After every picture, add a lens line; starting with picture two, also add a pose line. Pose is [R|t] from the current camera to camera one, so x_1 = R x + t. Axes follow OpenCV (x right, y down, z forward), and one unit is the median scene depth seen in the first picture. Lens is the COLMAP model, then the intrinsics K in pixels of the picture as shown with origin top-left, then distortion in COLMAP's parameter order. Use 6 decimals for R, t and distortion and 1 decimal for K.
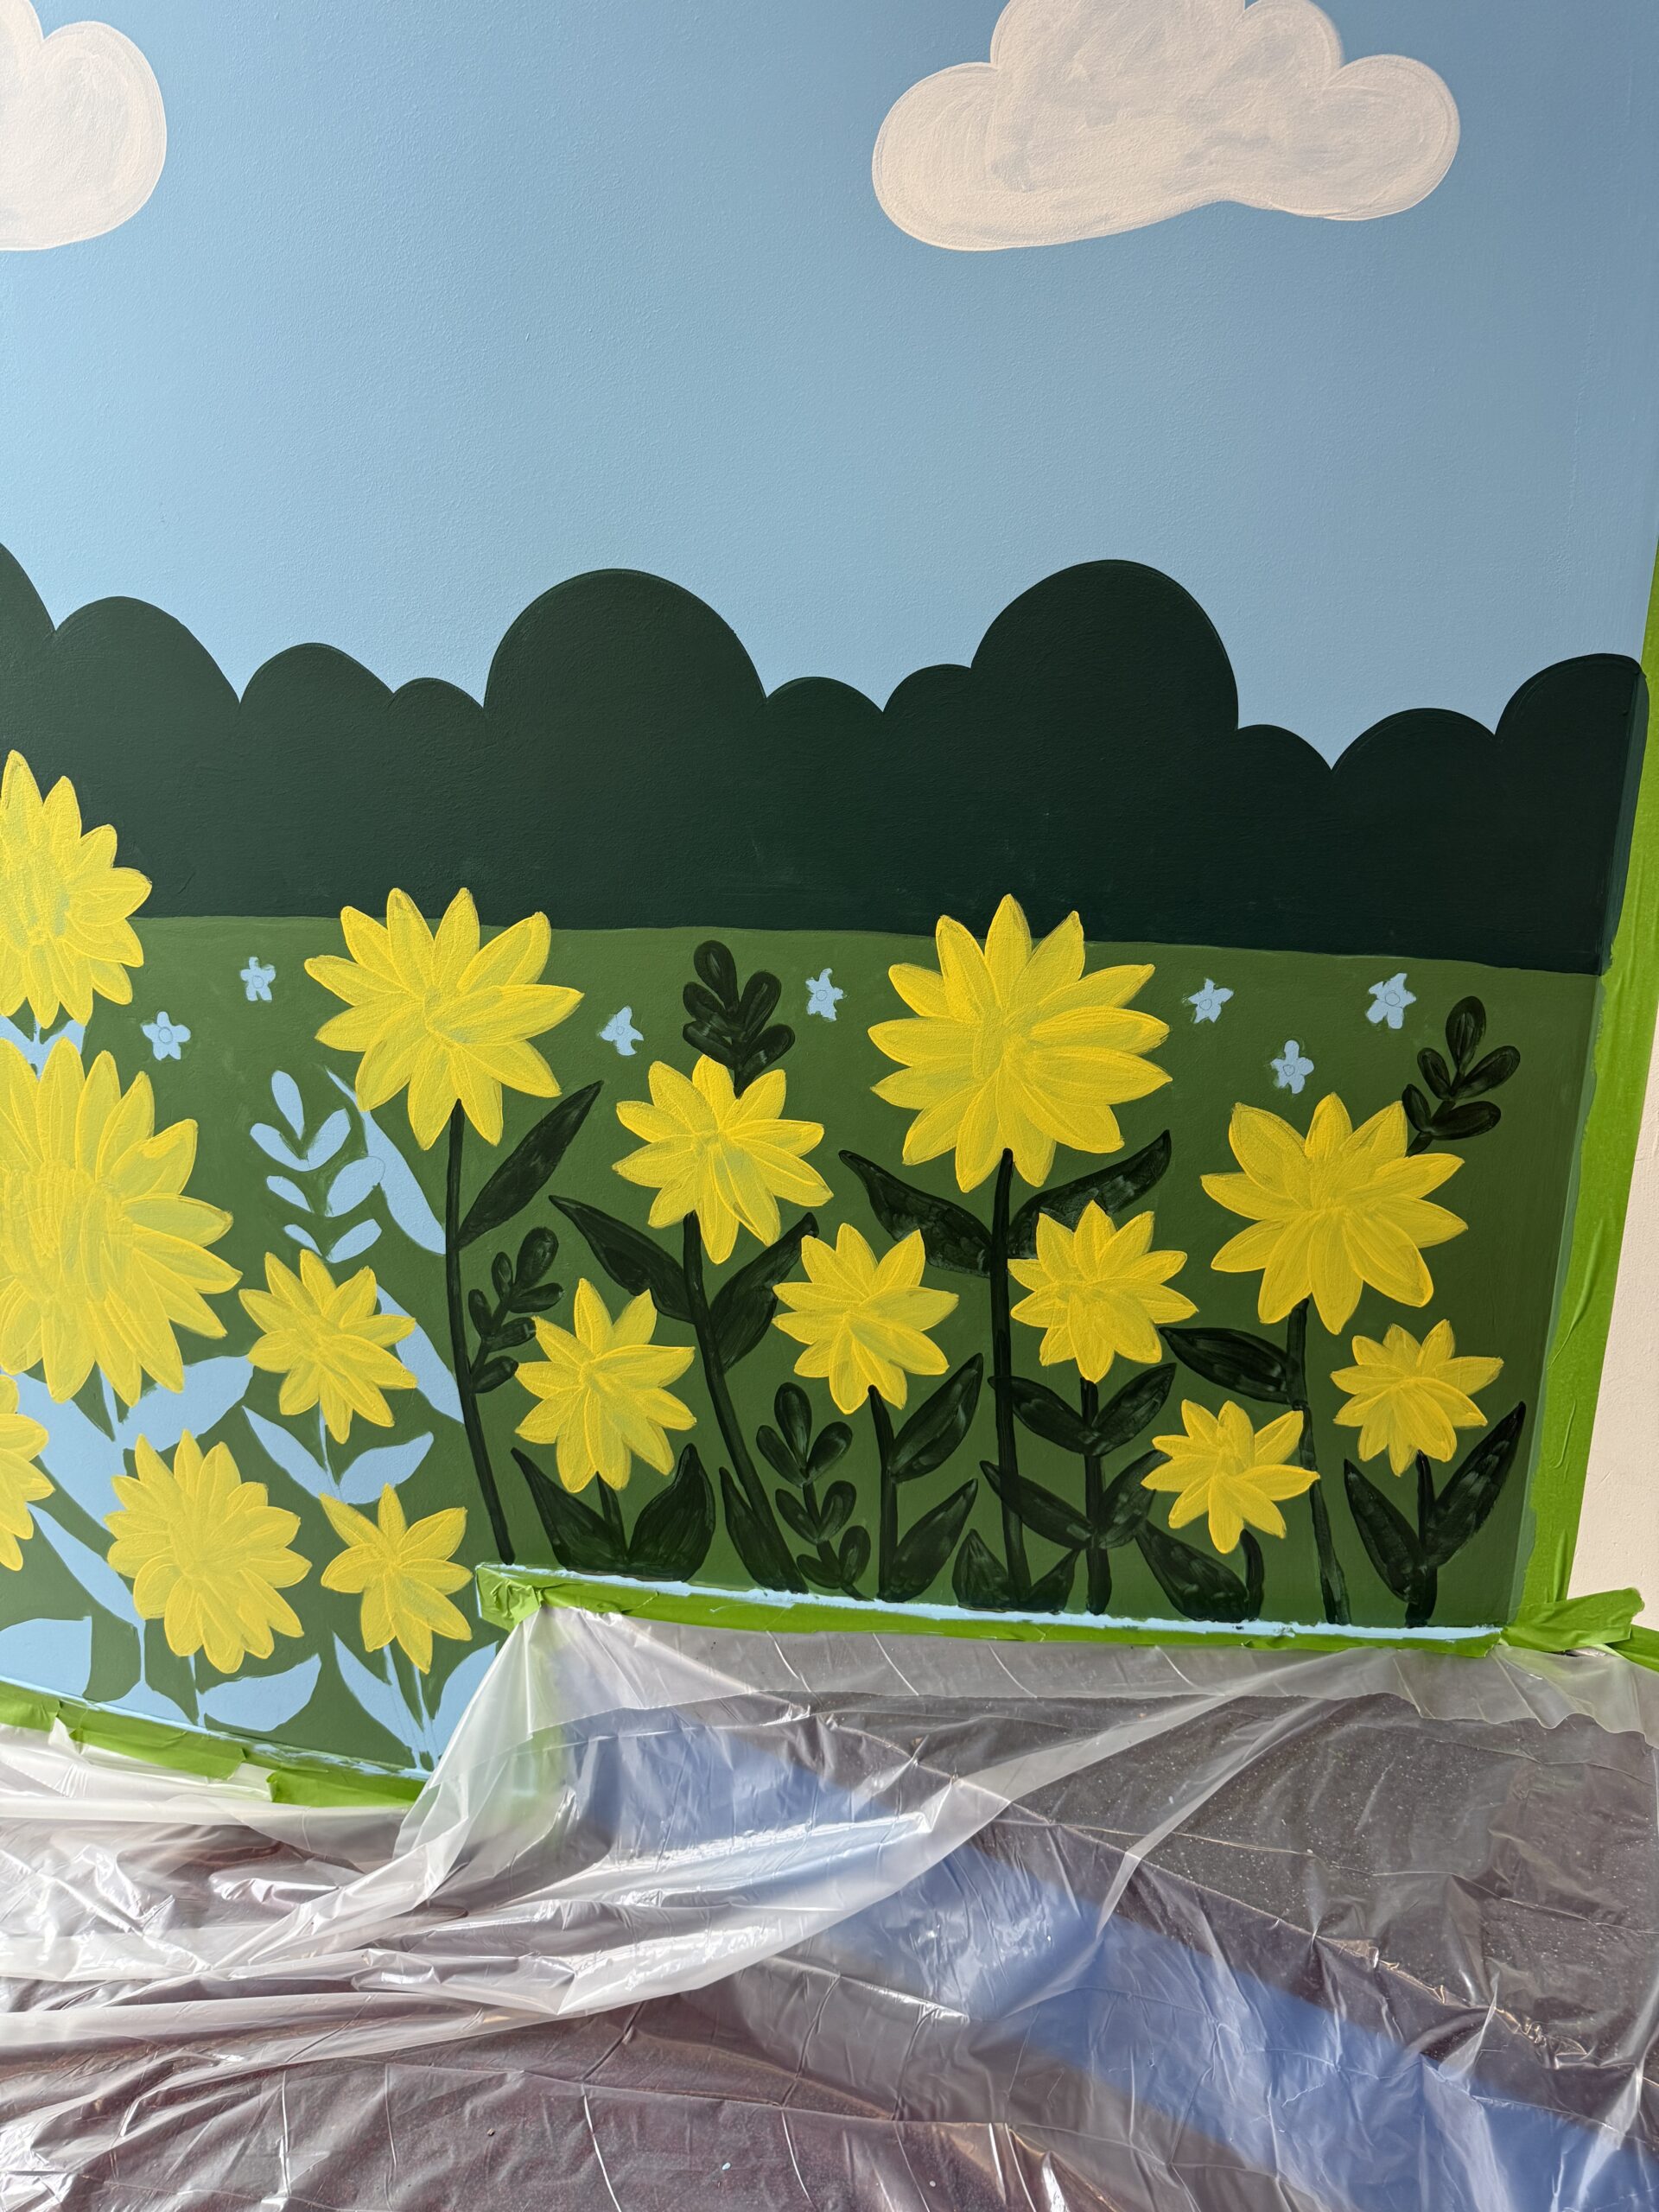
lens RADIAL K [[1498.6, 0, 875.3], [0, 1498.6, 1151.0], [0, 0, 1]] dist [0.024188, -0.035445]
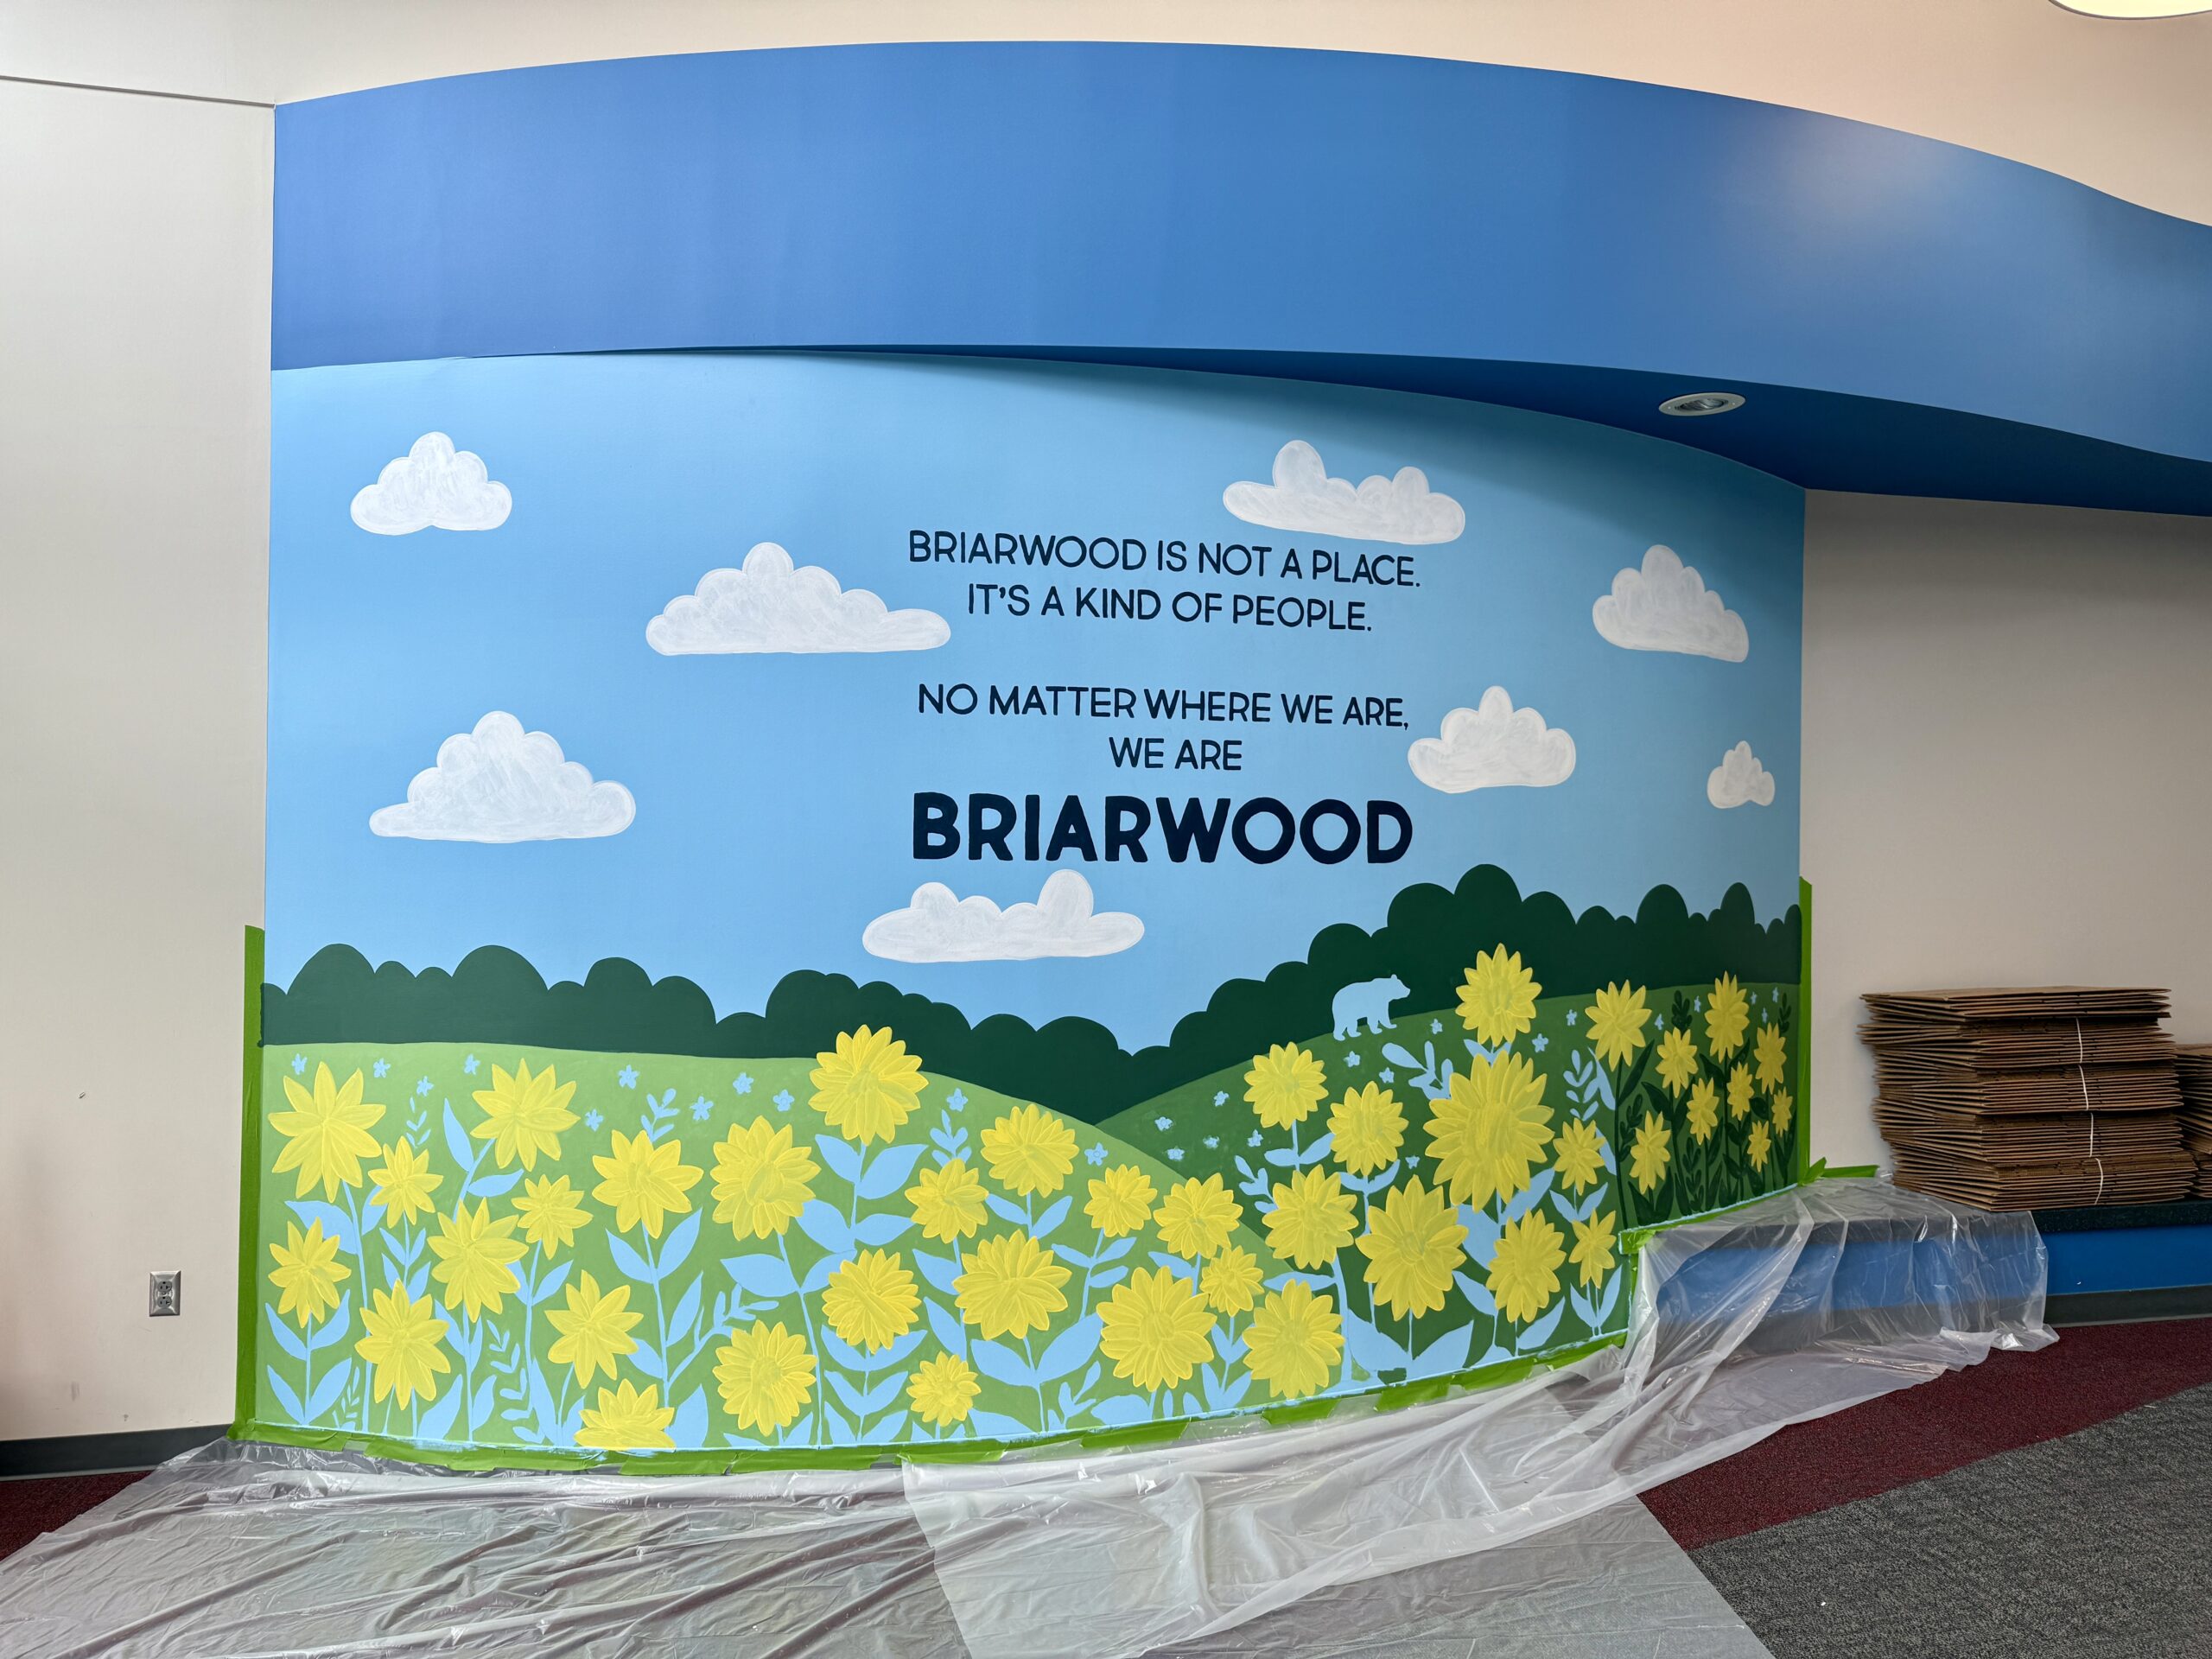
lens RADIAL K [[1498.6, 0, 1136.5], [0, 1498.6, 834.4], [0, 0, 1]] dist [0.024188, -0.035445]
pose [[0.697548, 0.012699, 0.716426, -3.058145], [0.198977, 0.957086, -0.210699, -0.011139], [-0.688357, 0.289524, 0.665087, -0.428434]]
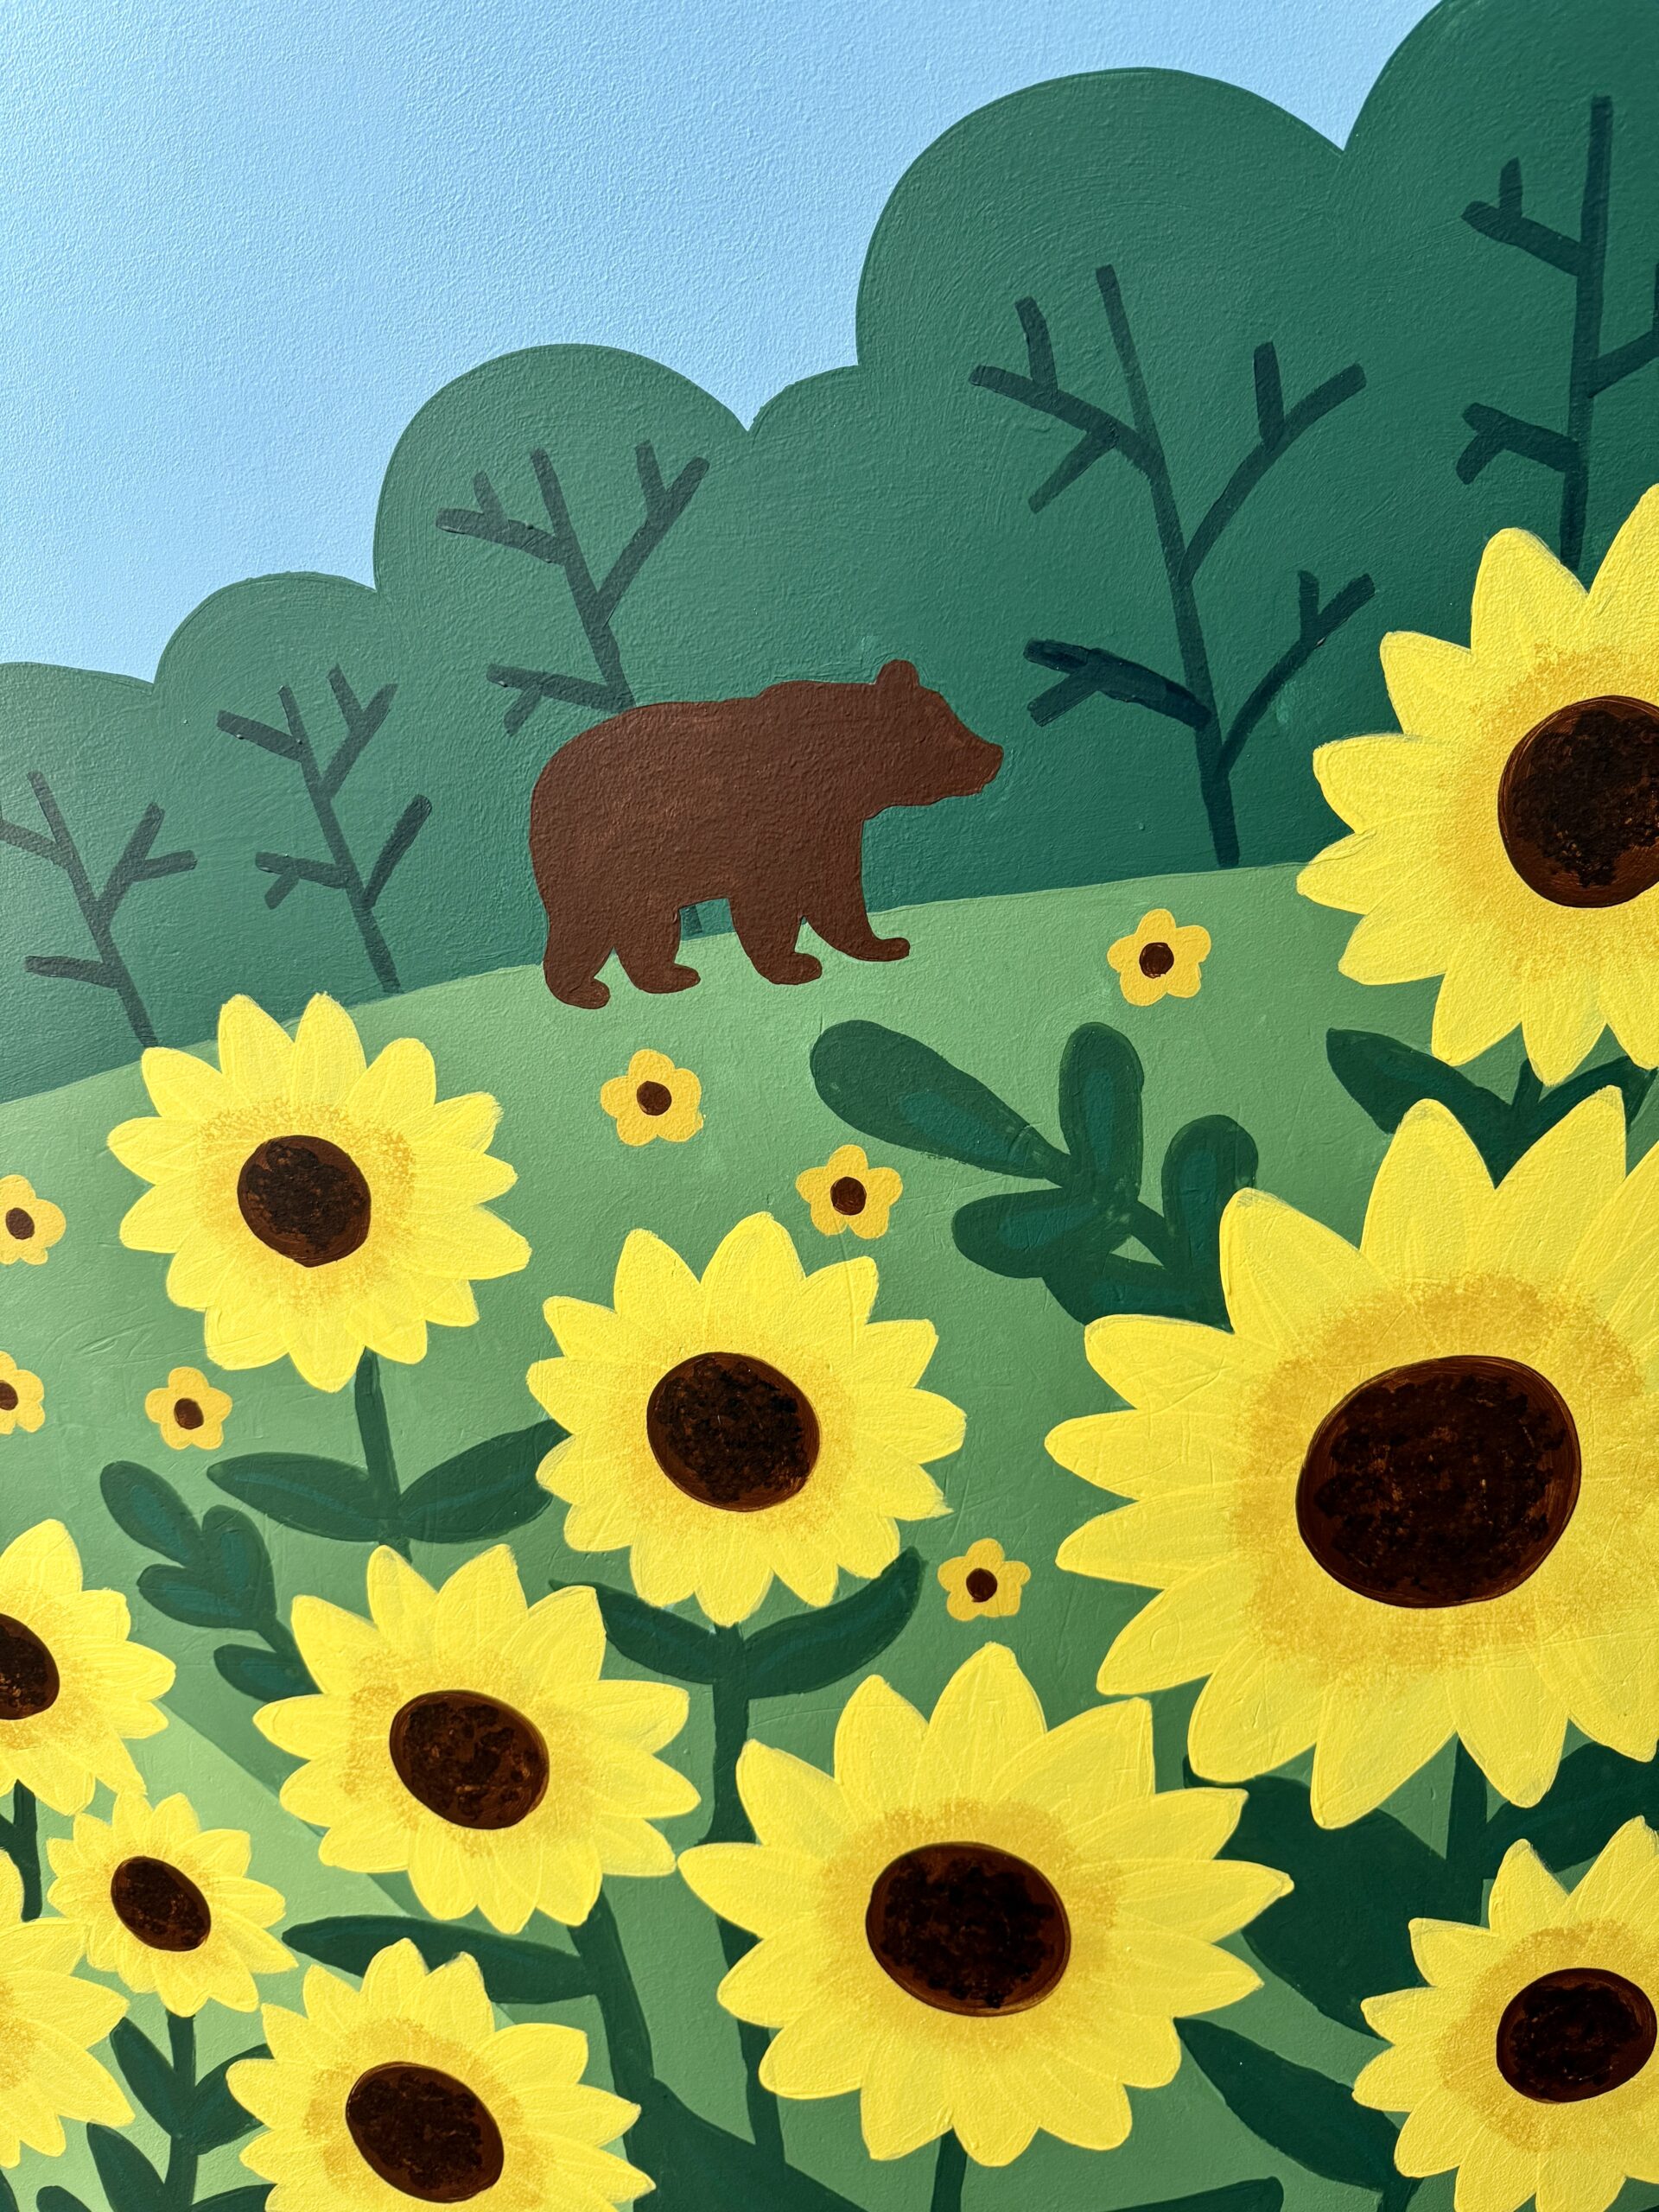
lens RADIAL K [[1498.6, 0, 754.2], [0, 1498.6, 1120.6], [0, 0, 1]] dist [0.024188, -0.035445]
pose [[0.938062, -0.092432, 0.333910, -1.031867], [0.100694, 0.994889, -0.007479, -0.098366], [-0.331512, 0.040638, 0.942575, 0.675828]]
